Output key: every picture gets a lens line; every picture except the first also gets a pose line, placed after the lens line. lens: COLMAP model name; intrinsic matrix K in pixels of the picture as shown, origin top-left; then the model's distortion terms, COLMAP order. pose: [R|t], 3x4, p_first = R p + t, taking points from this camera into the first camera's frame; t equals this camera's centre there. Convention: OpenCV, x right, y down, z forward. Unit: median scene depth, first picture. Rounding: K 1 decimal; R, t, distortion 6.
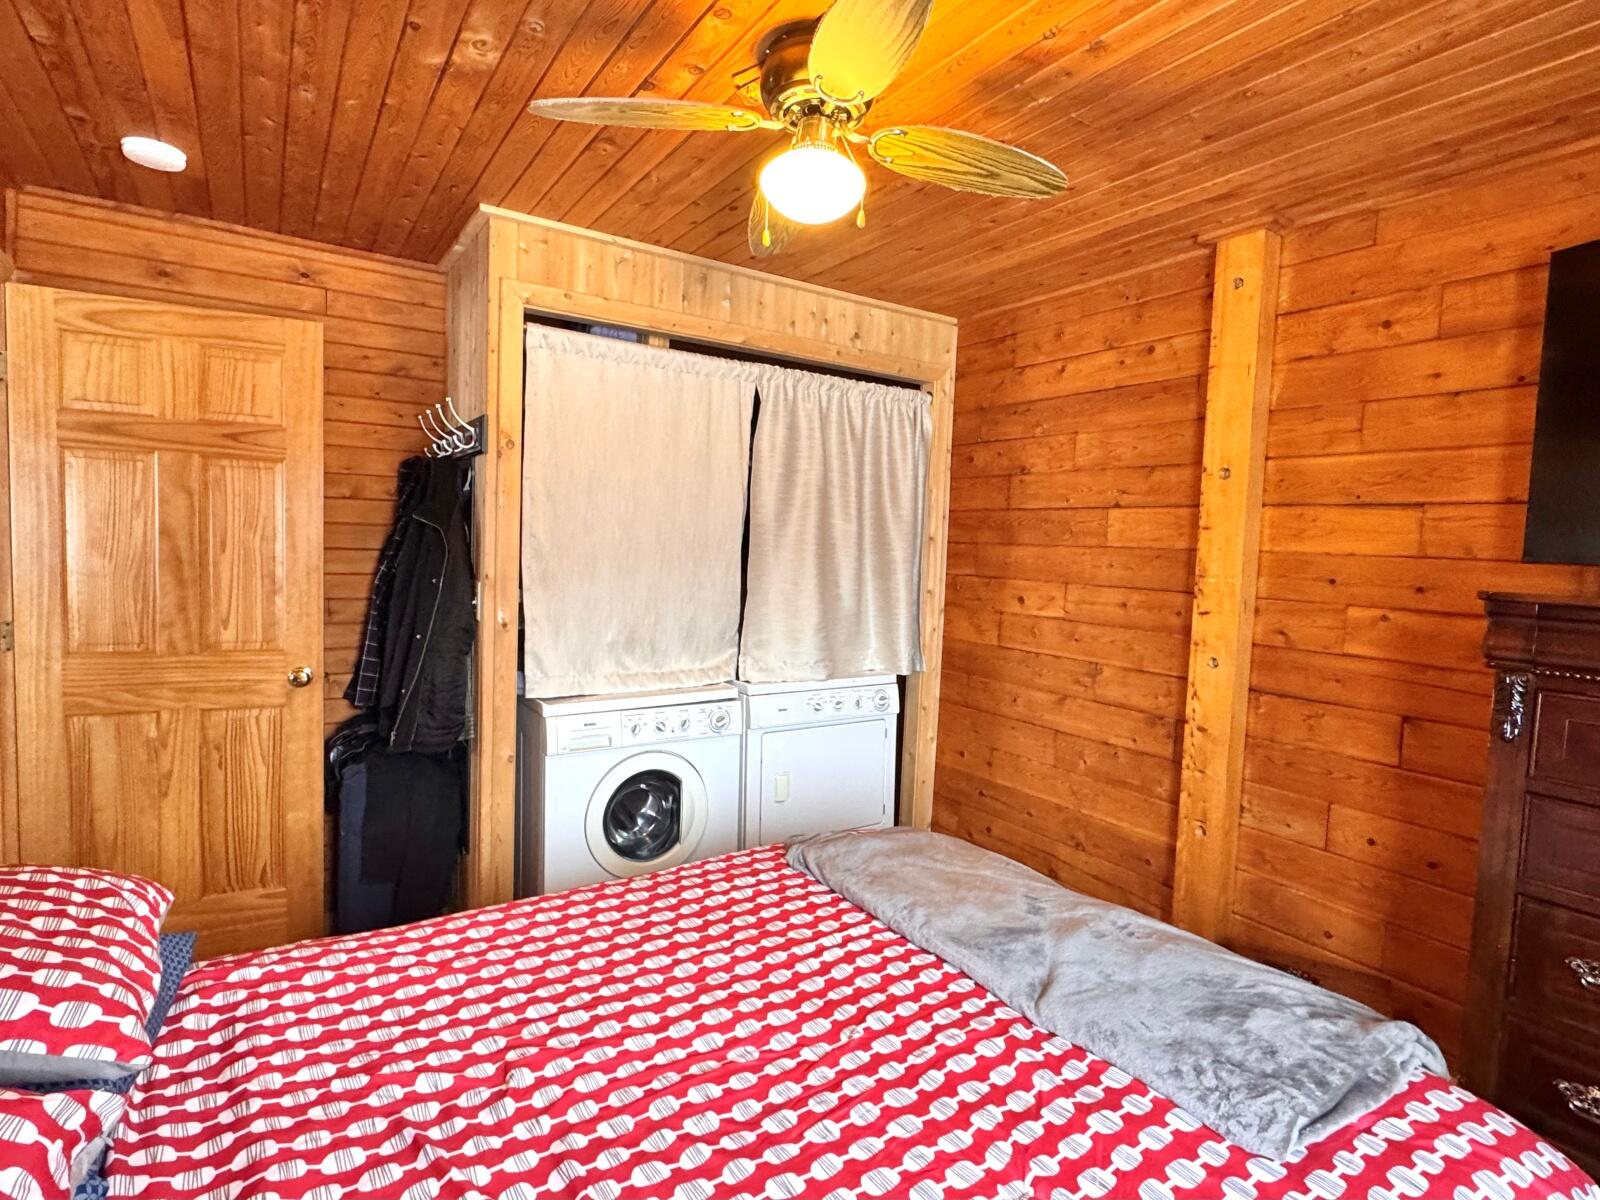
lens RADIAL K [[845.9, 0, 800.0], [0, 845.9, 600.0], [0, 0, 1]] dist [-0.002968, -0.001024]
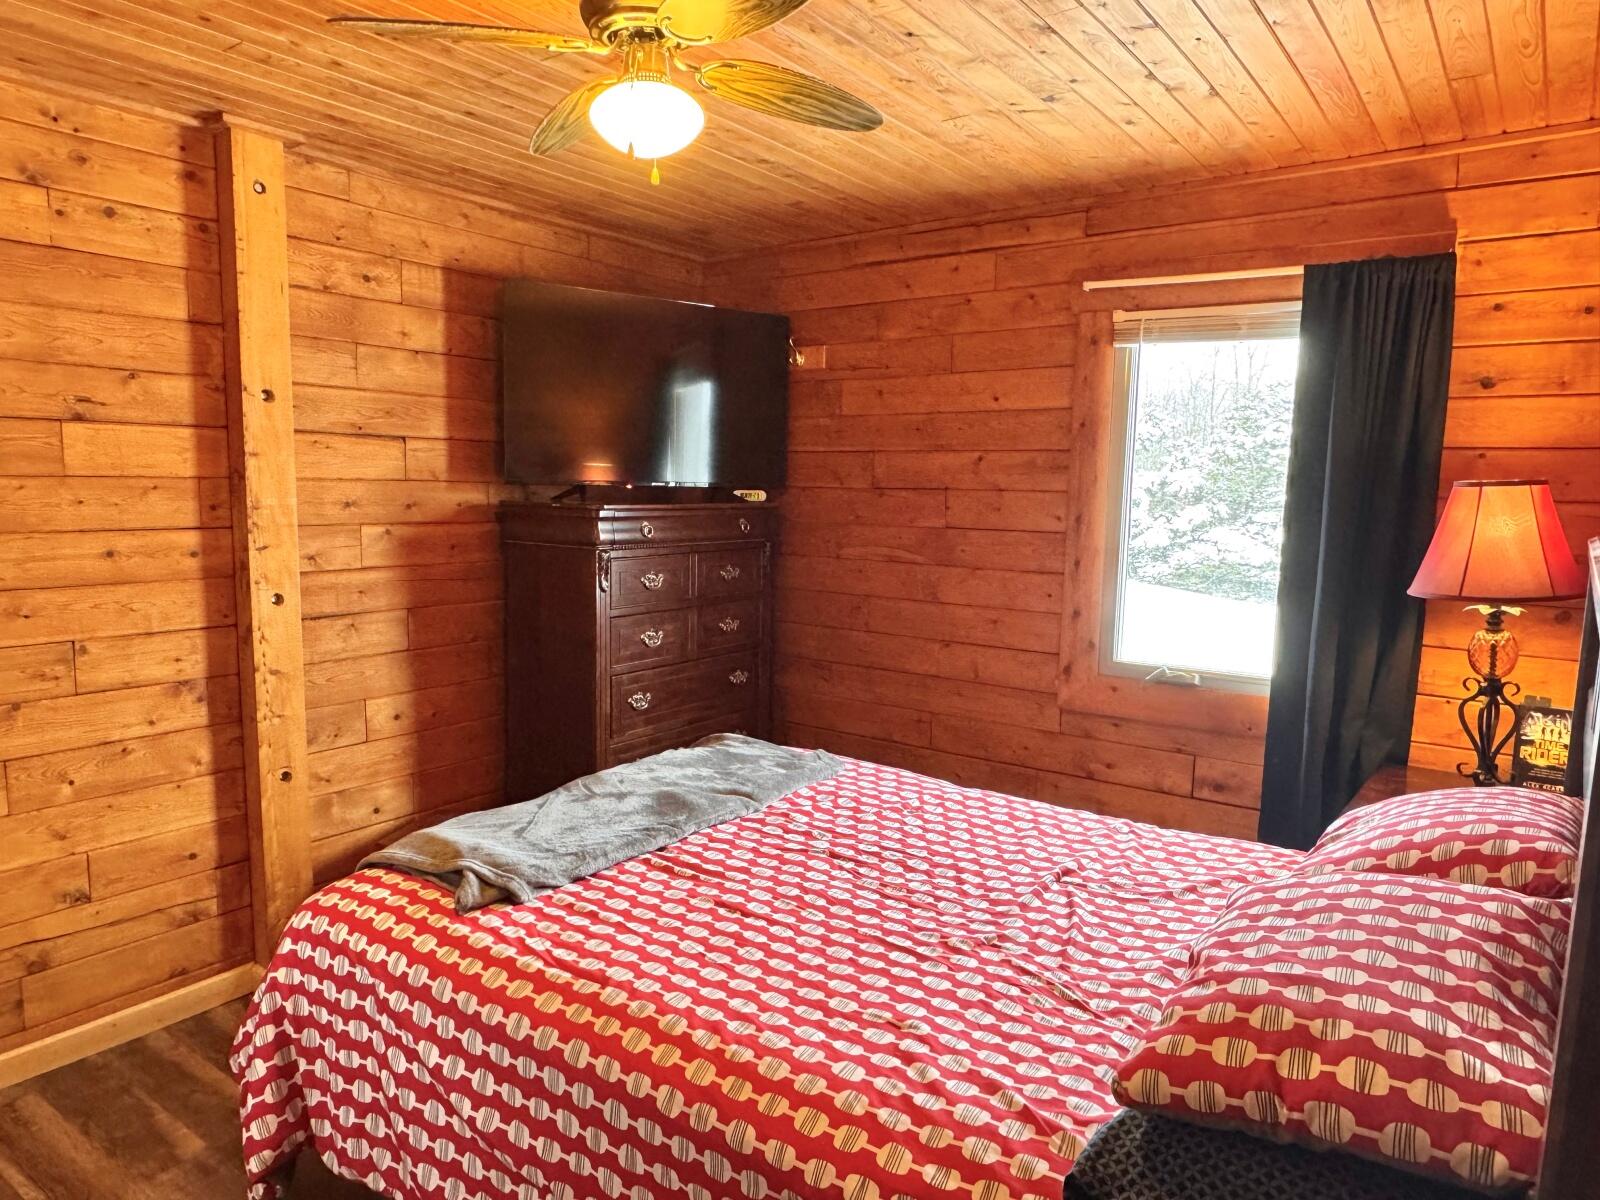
lens RADIAL K [[1044.8, 0, 800.0], [0, 1044.8, 600.0], [0, 0, 1]] dist [0.001031, 0.002005]
pose [[-0.363670, -0.151934, 0.919054, -0.873722], [0.031348, 0.984054, 0.175084, -0.121570], [-0.931000, 0.092484, -0.353108, 0.960187]]
